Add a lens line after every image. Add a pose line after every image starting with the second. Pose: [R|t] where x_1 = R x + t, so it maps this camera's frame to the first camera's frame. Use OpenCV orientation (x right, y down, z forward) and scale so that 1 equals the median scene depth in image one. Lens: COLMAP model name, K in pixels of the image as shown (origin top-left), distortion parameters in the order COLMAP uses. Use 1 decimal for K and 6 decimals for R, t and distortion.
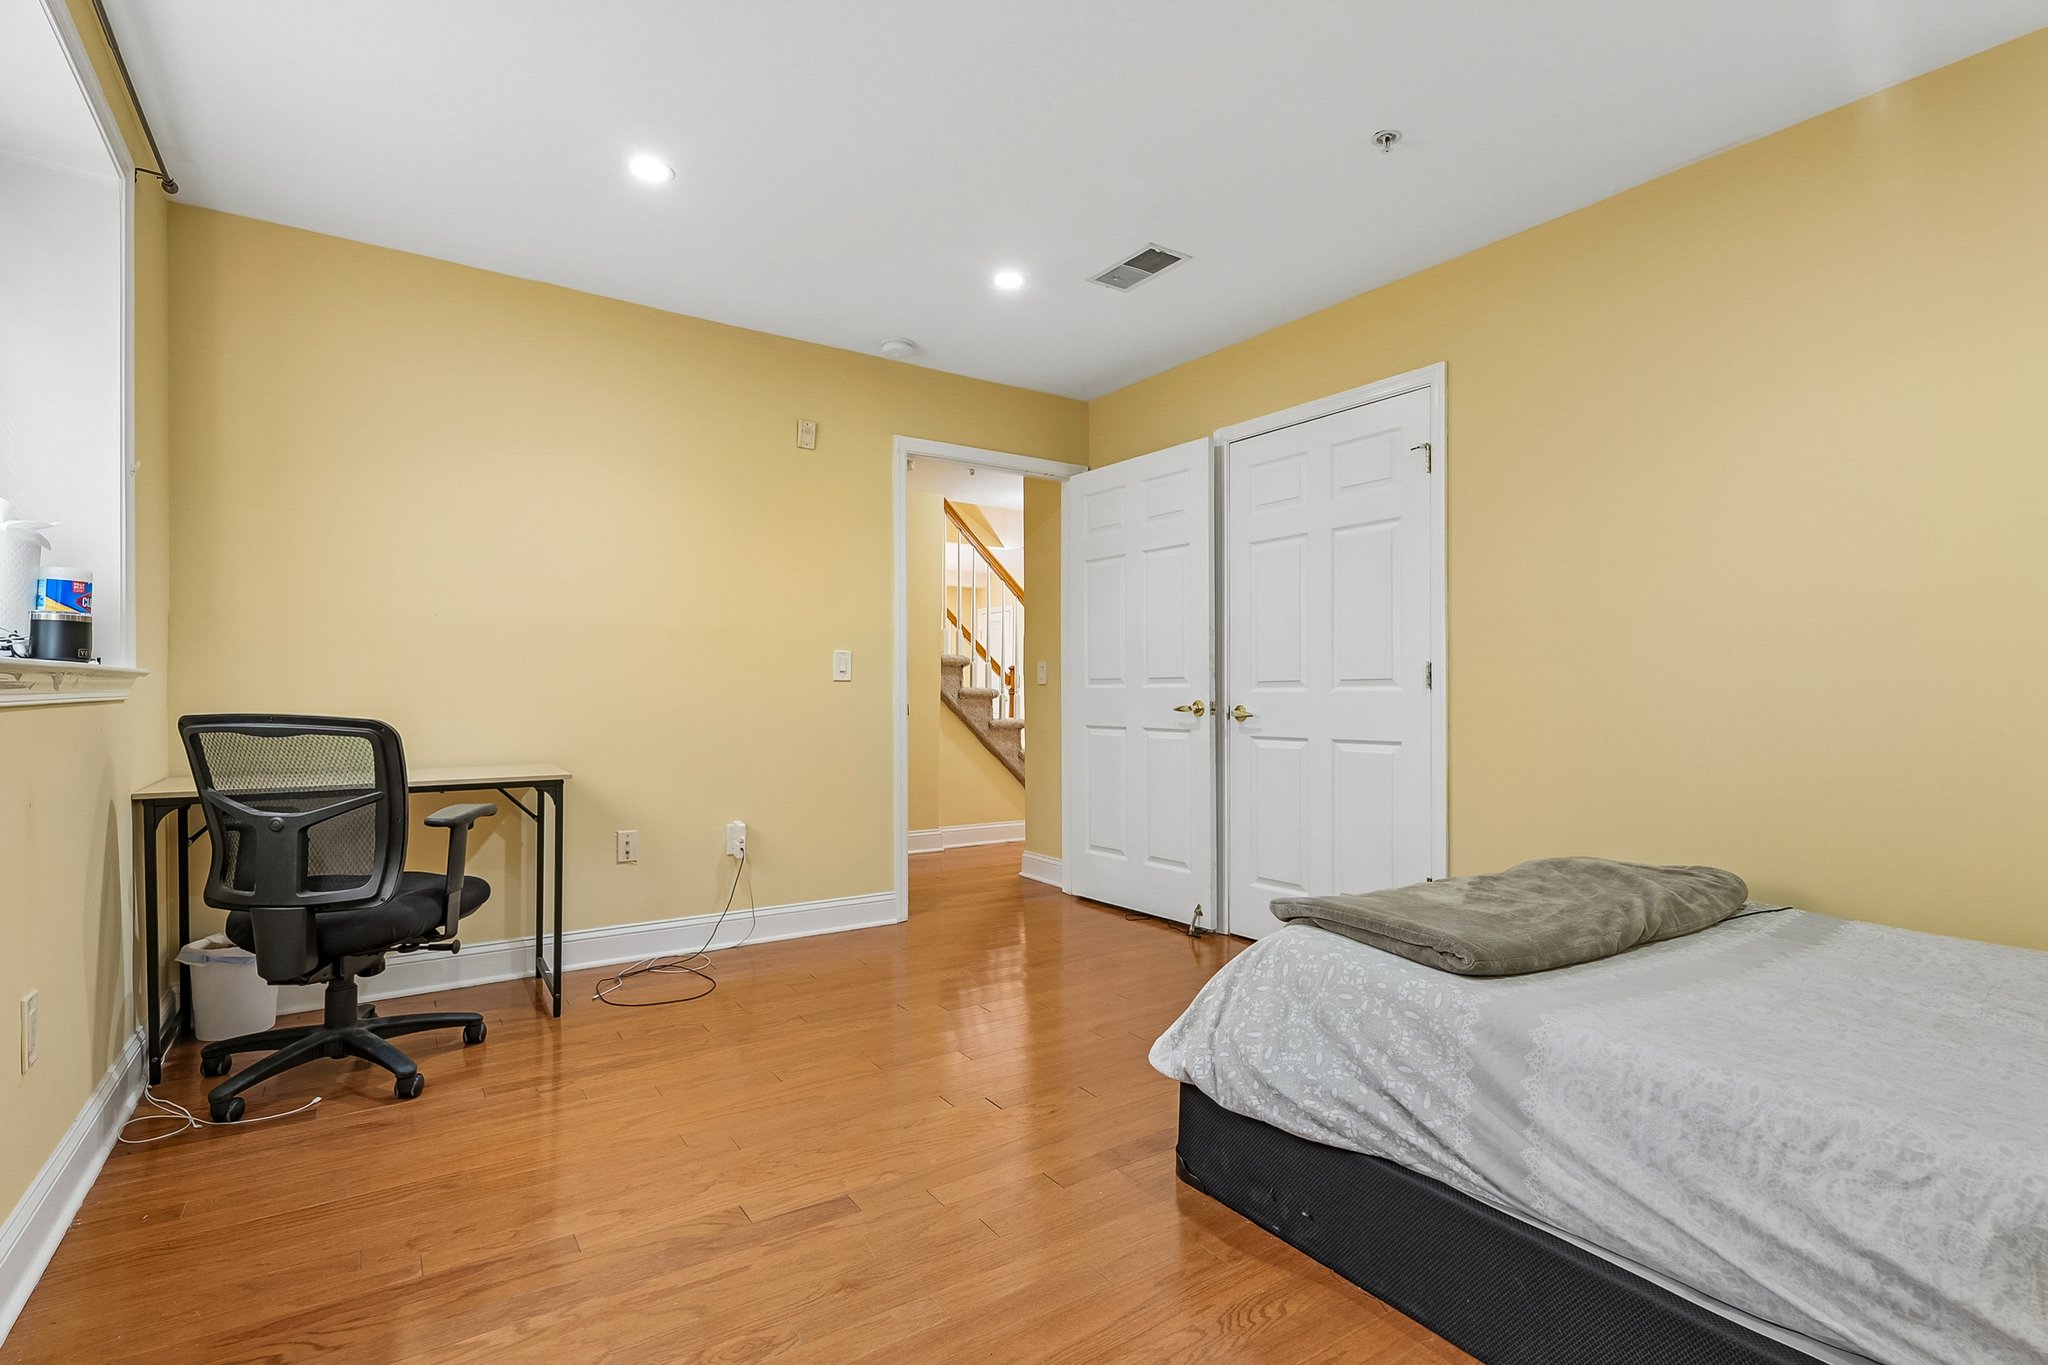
lens RADIAL K [[955.7, 0, 1021.8], [0, 955.7, 687.6], [0, 0, 1]] dist [0.006912, -0.000713]
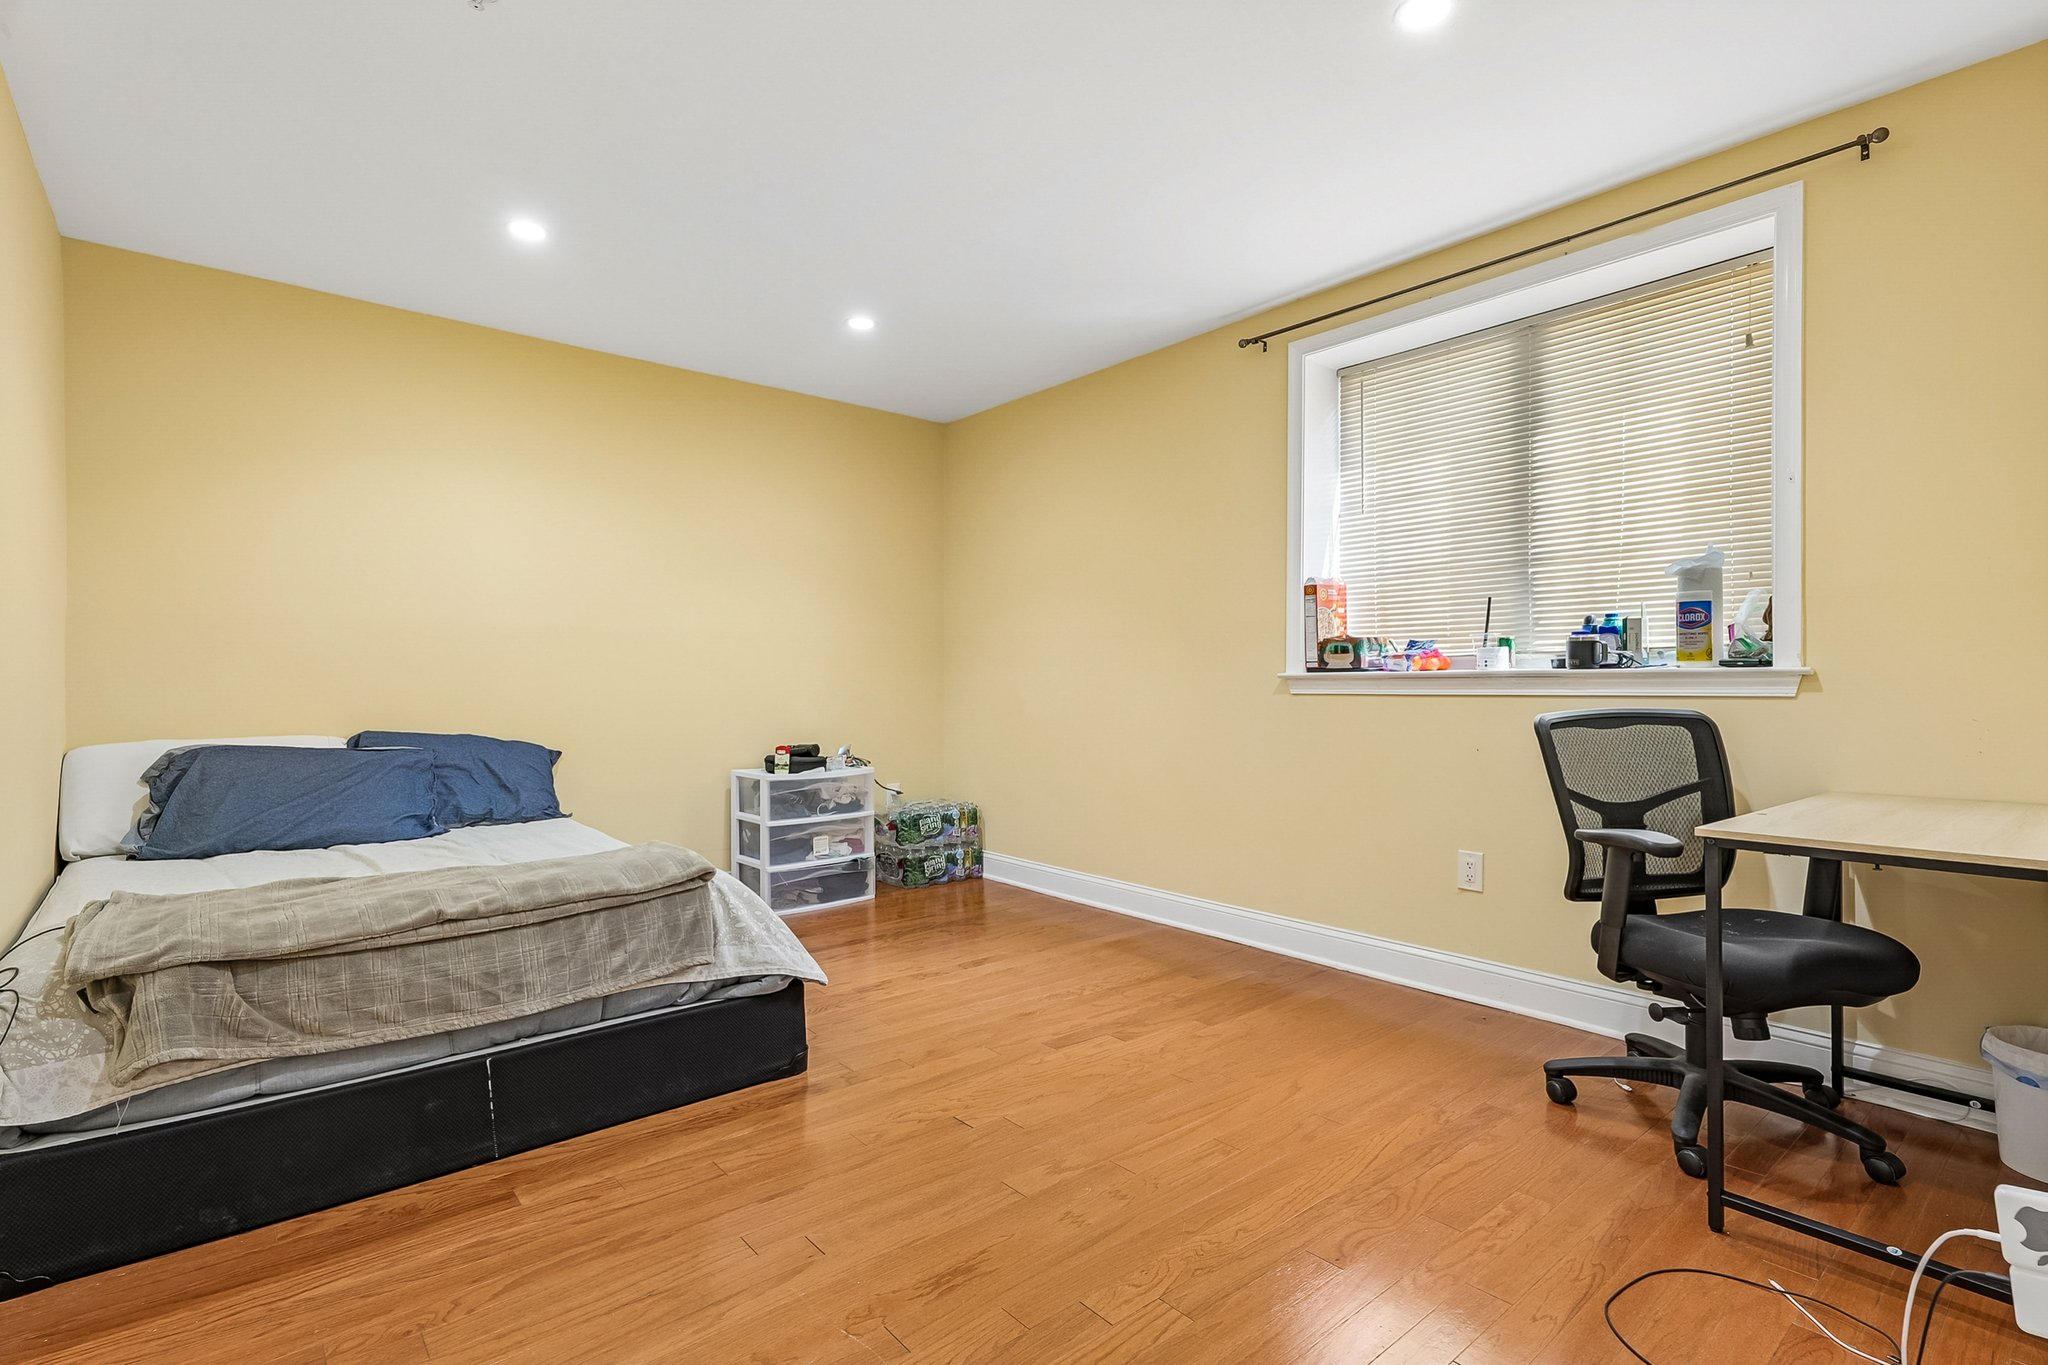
lens RADIAL K [[955.7, 0, 1031.2], [0, 955.7, 685.2], [0, 0, 1]] dist [0.006912, -0.000713]
pose [[-0.993135, 0.009348, -0.116599, 0.013935], [0.009989, 0.999938, -0.004911, 0.003072], [0.116546, -0.006042, -0.993167, 2.384575]]
